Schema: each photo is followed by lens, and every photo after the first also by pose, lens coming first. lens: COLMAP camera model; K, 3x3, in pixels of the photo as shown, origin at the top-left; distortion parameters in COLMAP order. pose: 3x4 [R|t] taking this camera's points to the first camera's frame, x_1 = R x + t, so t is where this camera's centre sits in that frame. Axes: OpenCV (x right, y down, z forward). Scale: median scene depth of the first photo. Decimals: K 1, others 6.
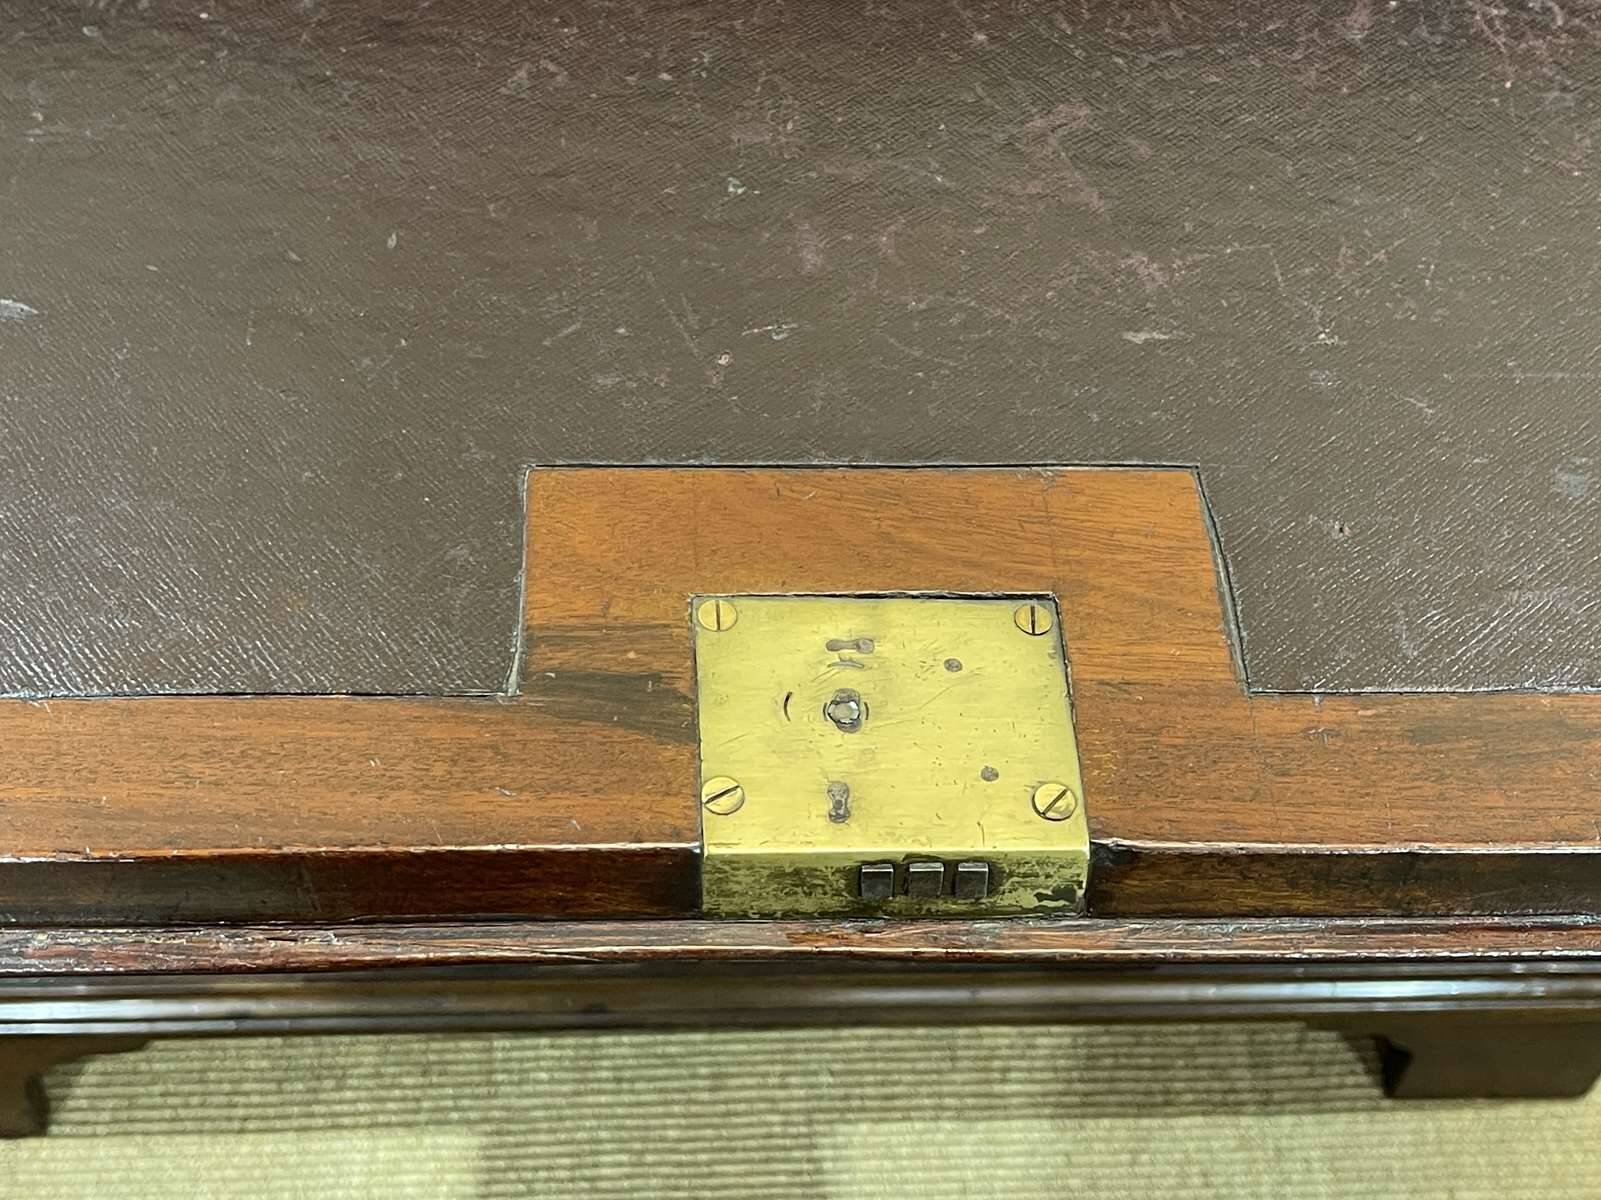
lens RADIAL K [[2277.5, 0, 796.4], [0, 2277.5, 603.8], [0, 0, 1]] dist [0.143596, -0.450118]
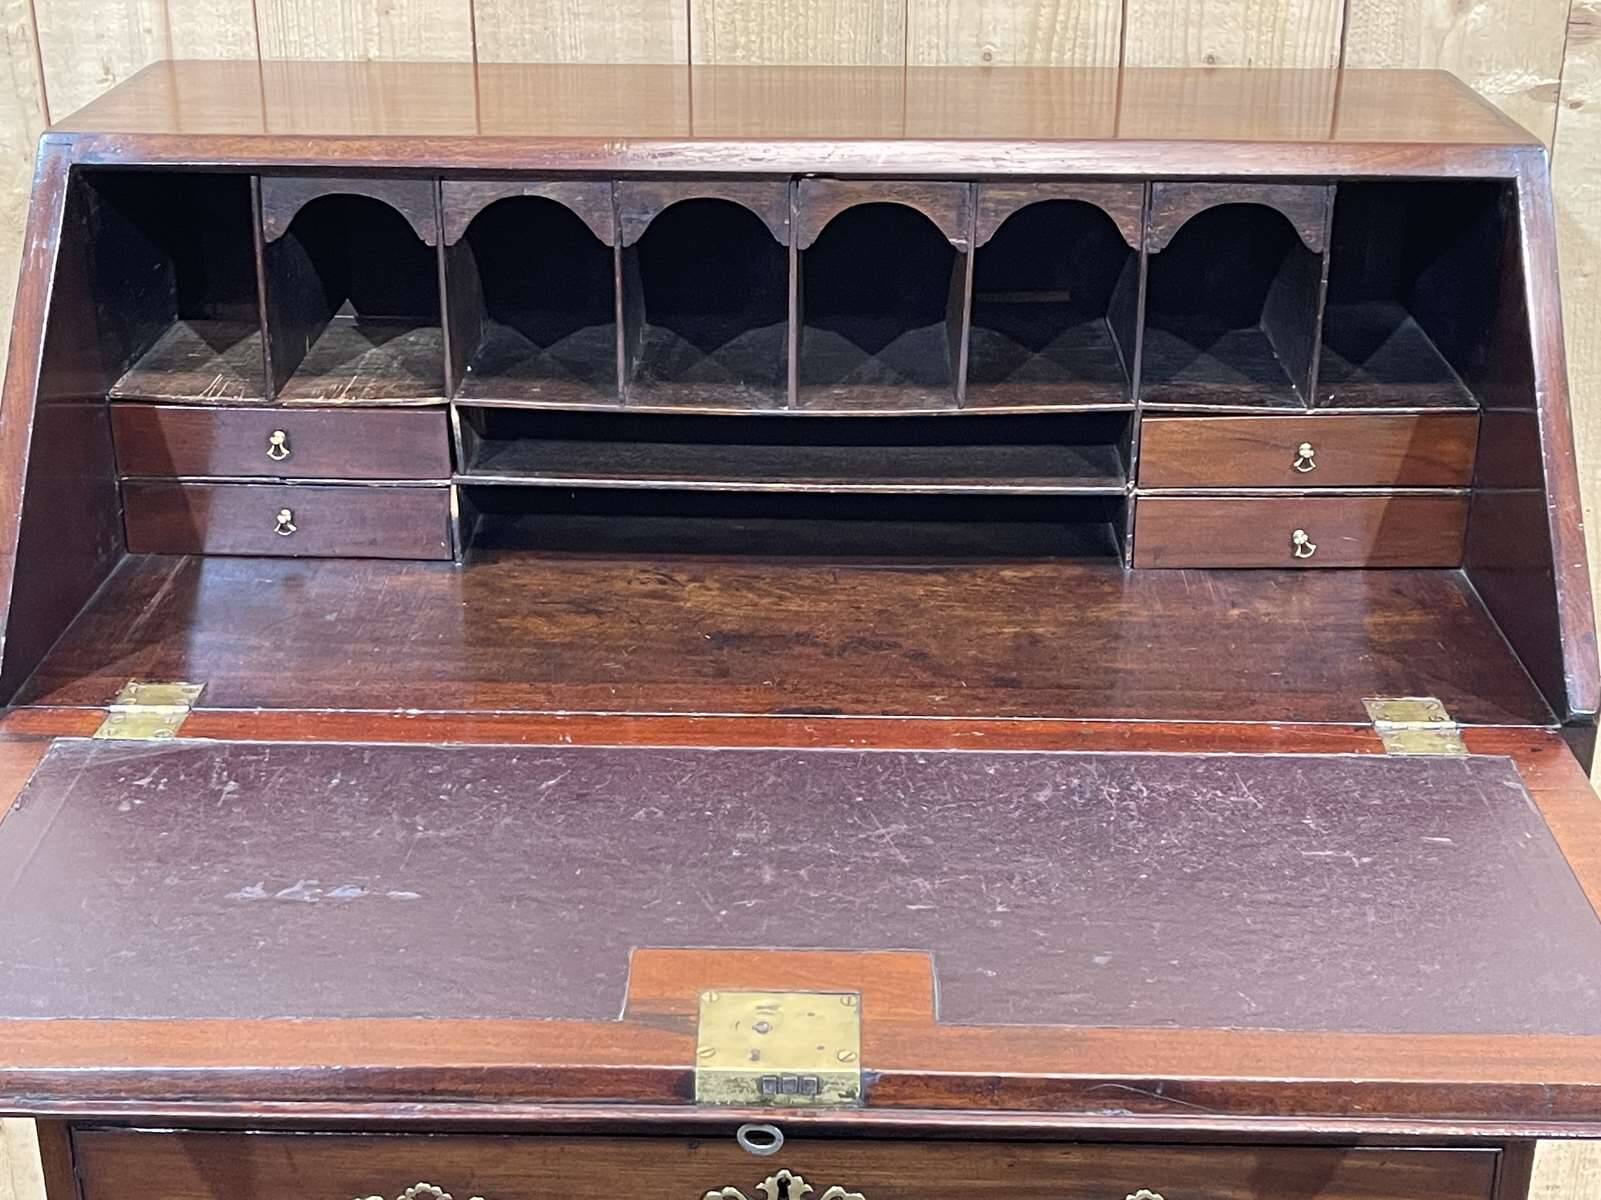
lens RADIAL K [[2277.5, 0, 796.4], [0, 2277.5, 603.8], [0, 0, 1]] dist [0.143596, -0.450118]
pose [[0.997992, -0.013473, -0.061898, 0.200214], [-0.014913, 0.899691, -0.436272, 0.654791], [0.061567, 0.436319, 0.897683, -1.241680]]
